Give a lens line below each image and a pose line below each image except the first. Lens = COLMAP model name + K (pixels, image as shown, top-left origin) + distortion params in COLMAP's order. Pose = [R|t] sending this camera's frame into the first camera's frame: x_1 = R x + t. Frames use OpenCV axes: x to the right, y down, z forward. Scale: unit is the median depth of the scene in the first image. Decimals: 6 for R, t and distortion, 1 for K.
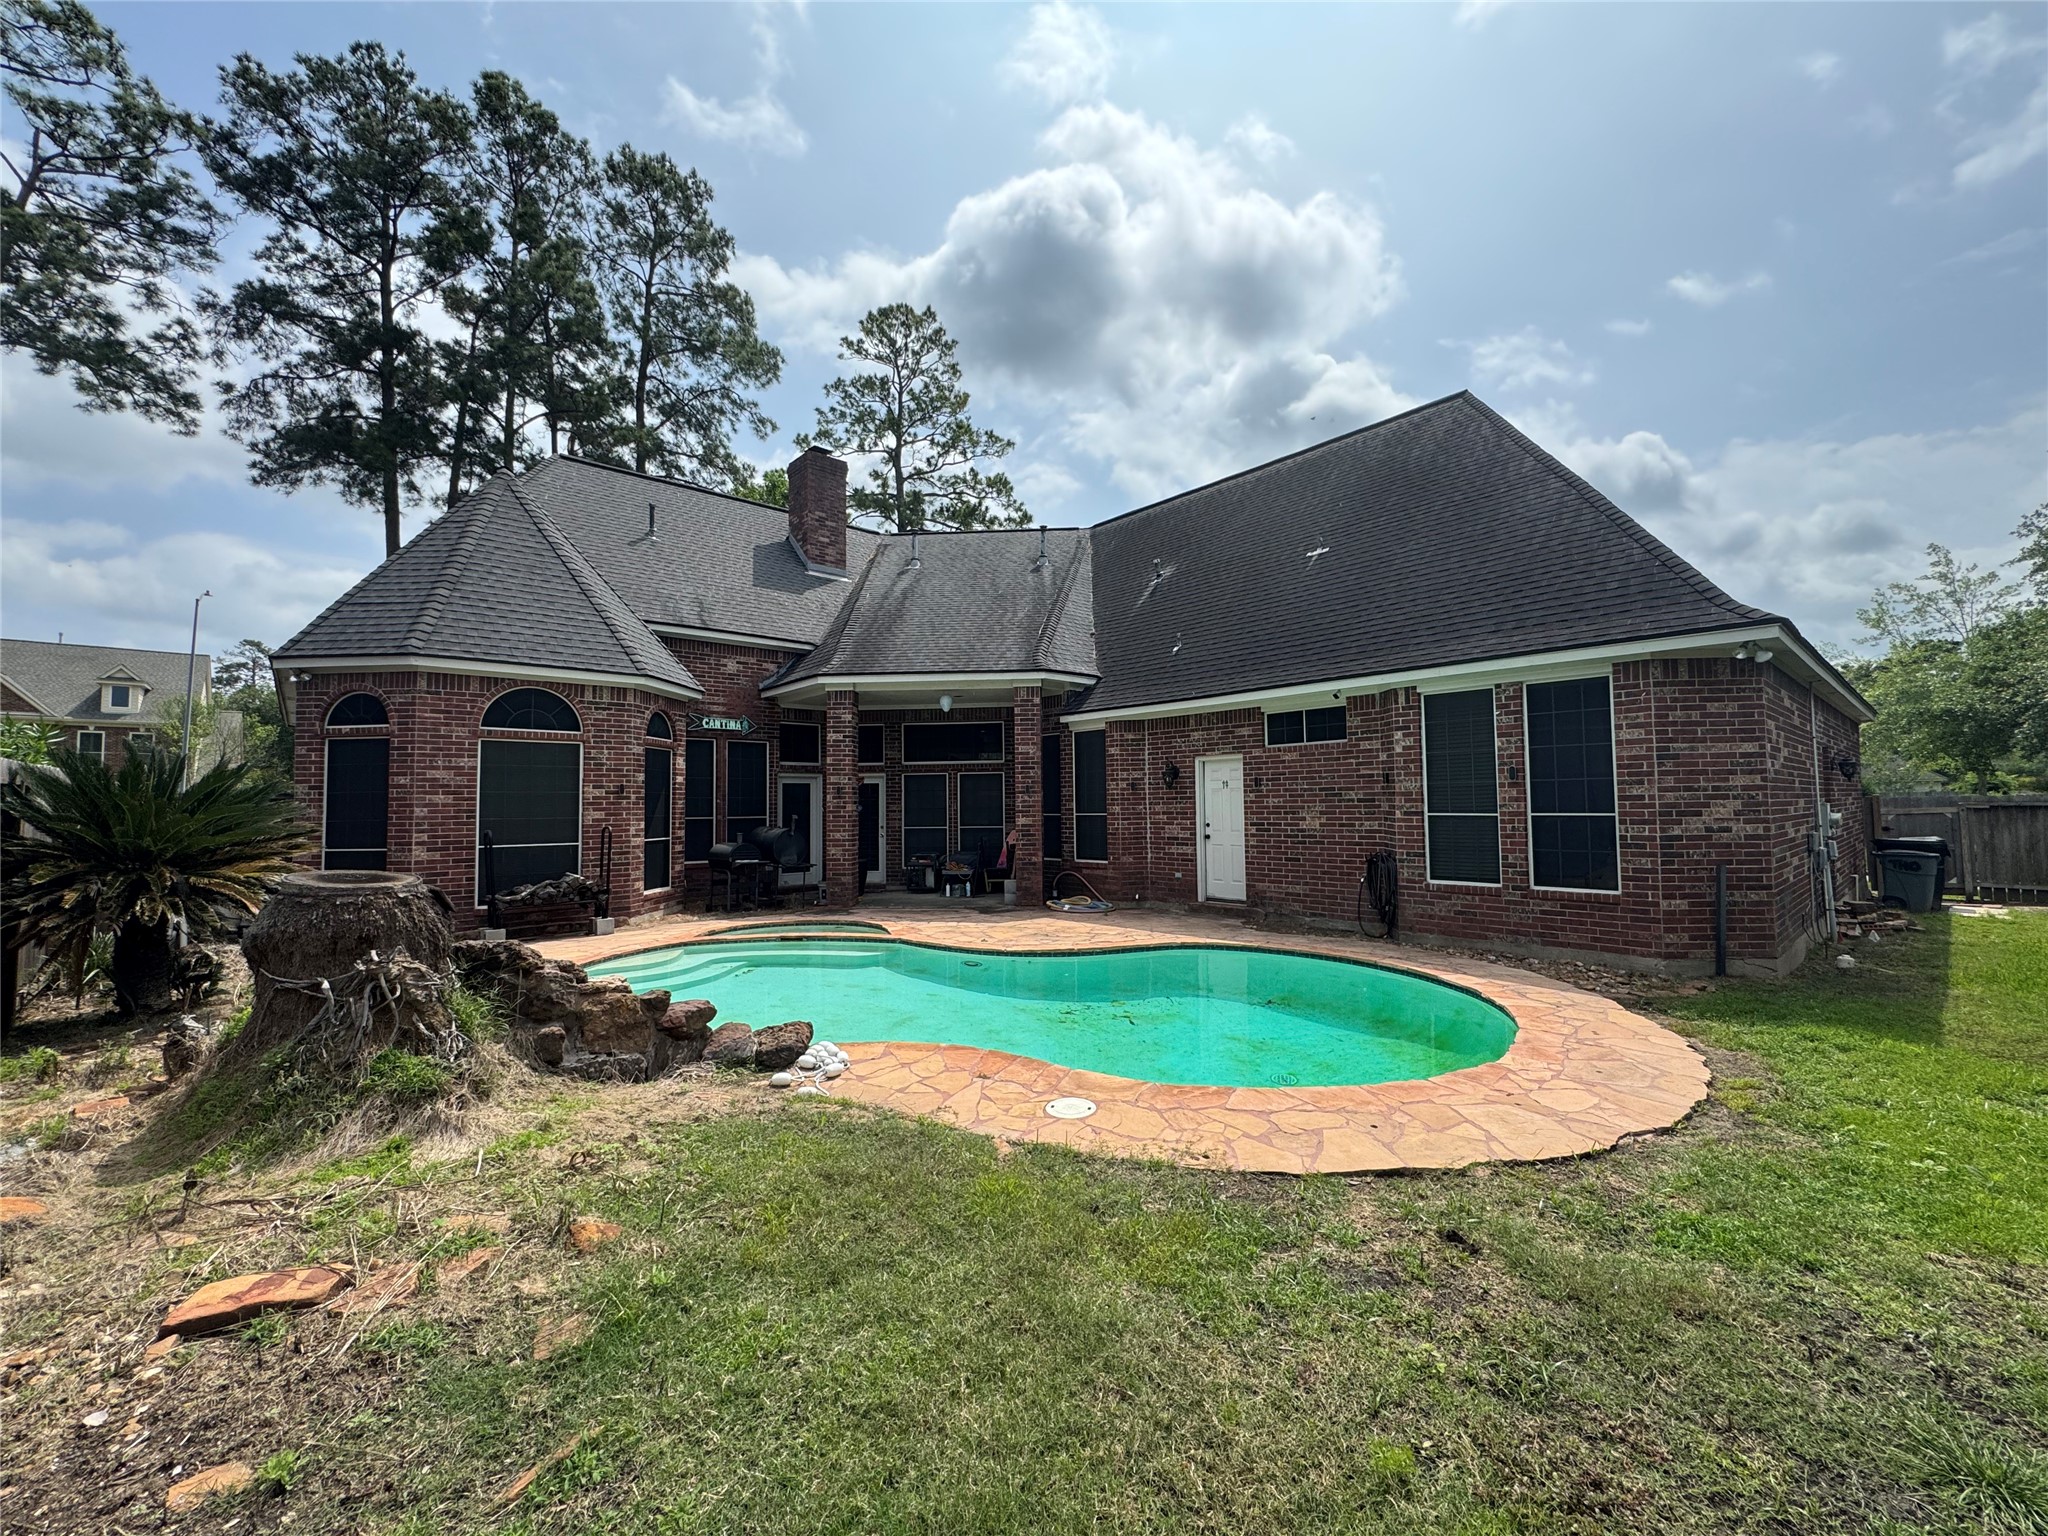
lens RADIAL K [[819.9, 0, 1024.5], [0, 819.9, 765.1], [0, 0, 1]] dist [0.003915, -0.000080]
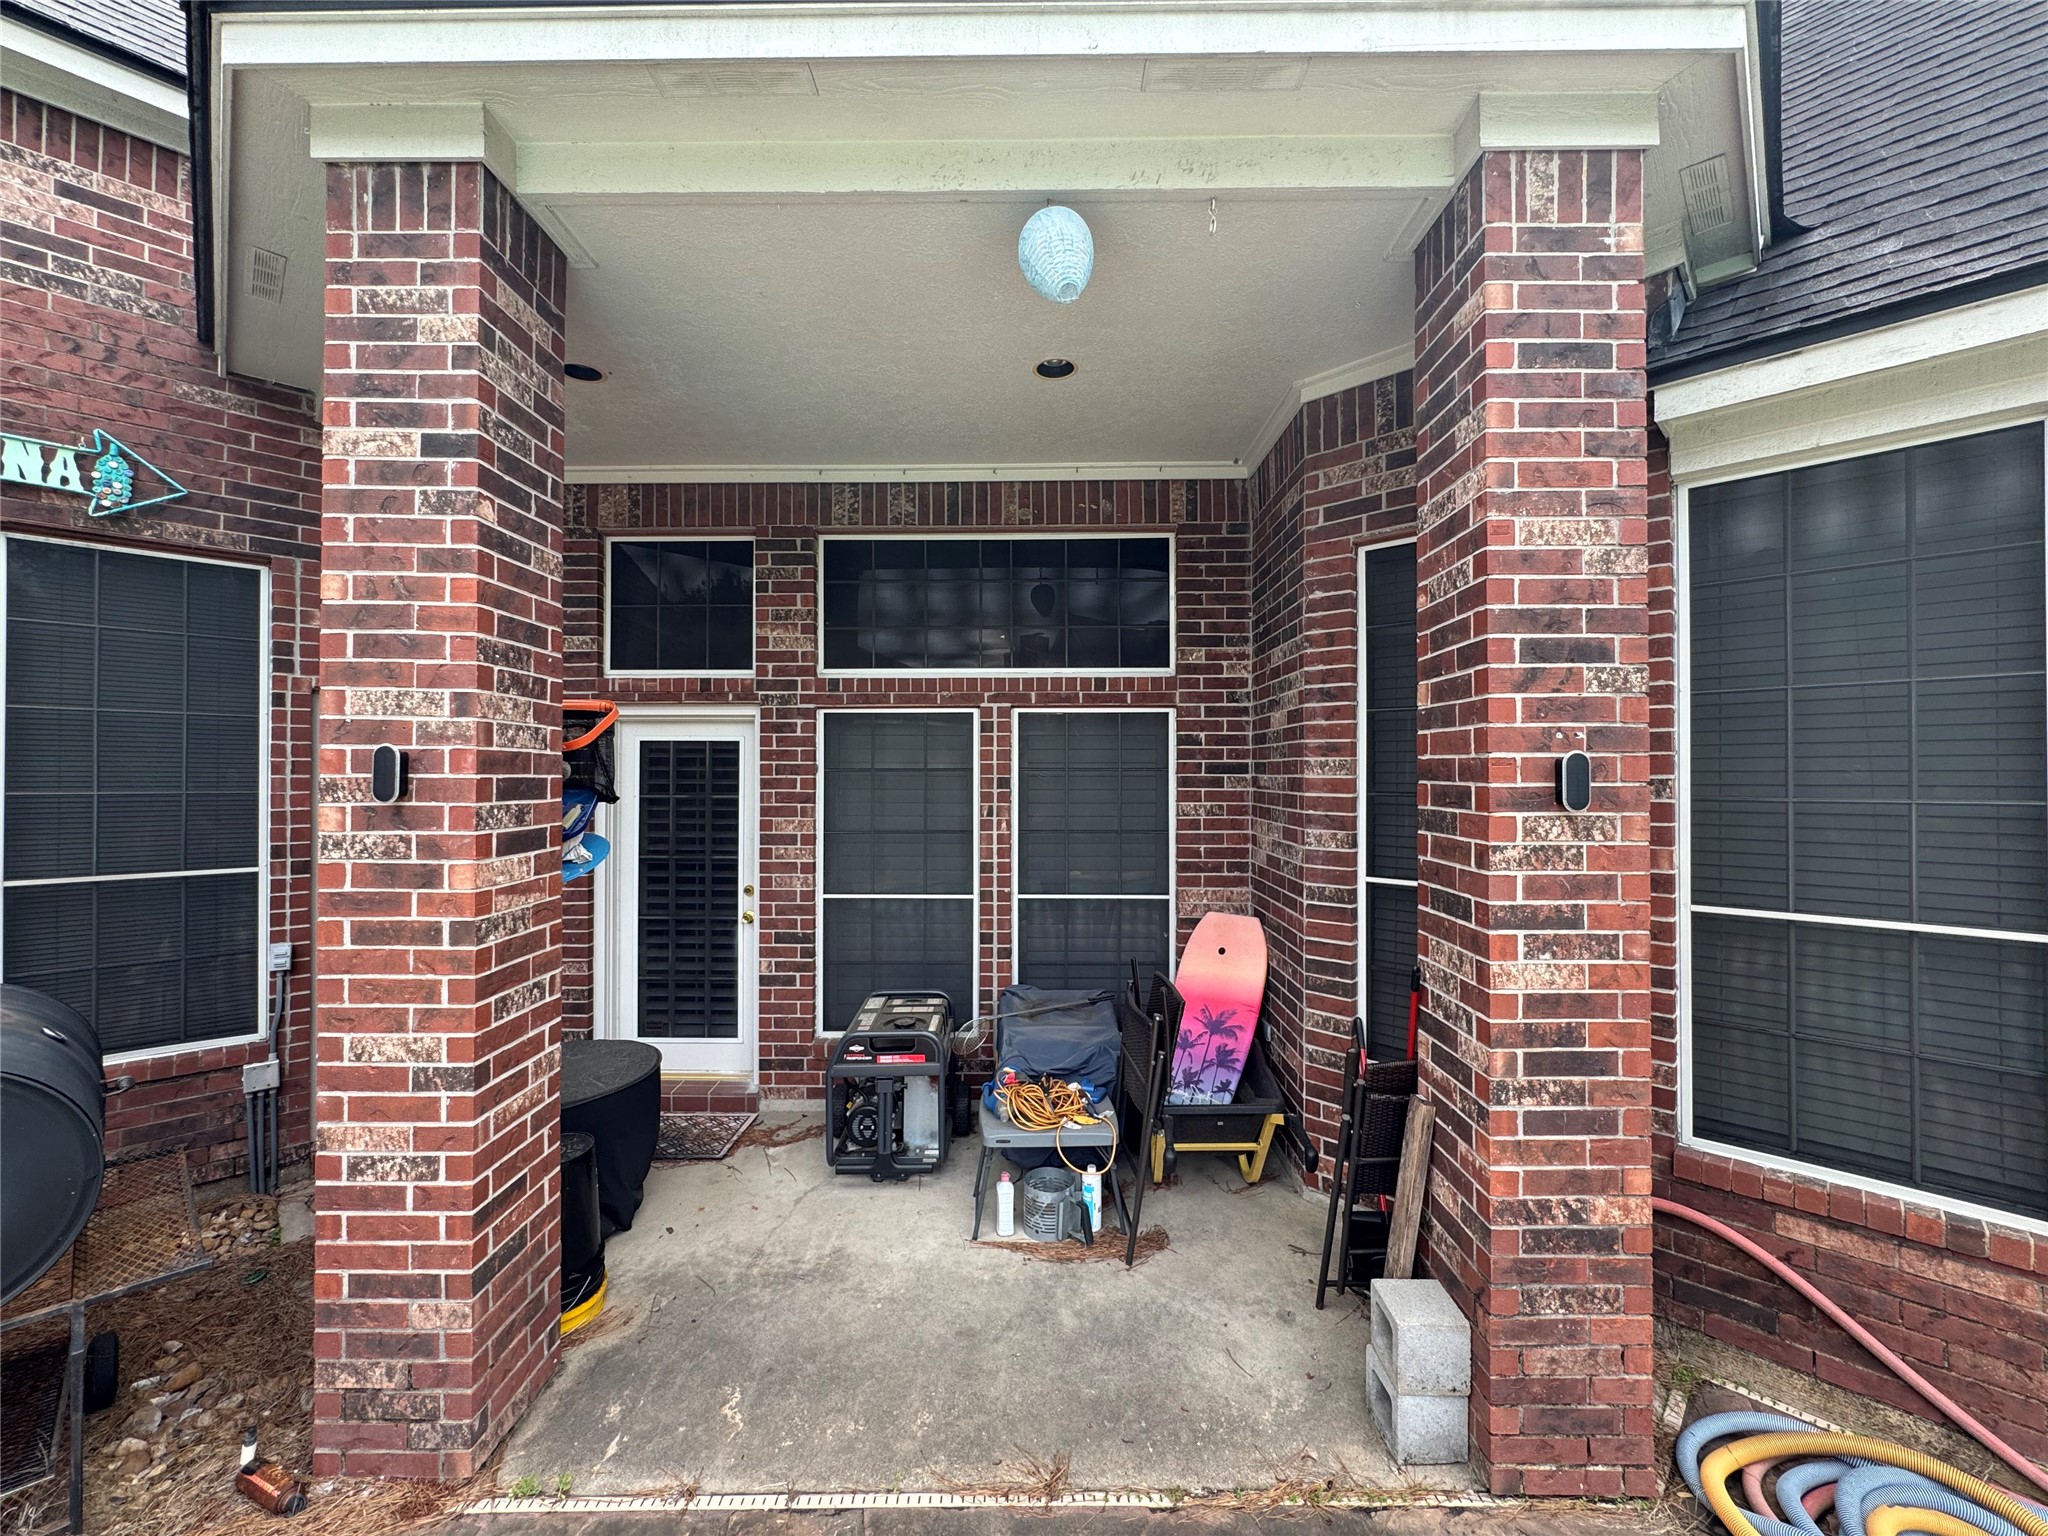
lens RADIAL K [[819.9, 0, 1024.8], [0, 819.9, 772.6], [0, 0, 1]] dist [0.003915, -0.000080]
pose [[0.997642, 0.011832, 0.067607, -0.096561], [-0.015097, 0.998733, 0.047998, 0.018141], [-0.066953, -0.048905, 0.996557, 0.713824]]
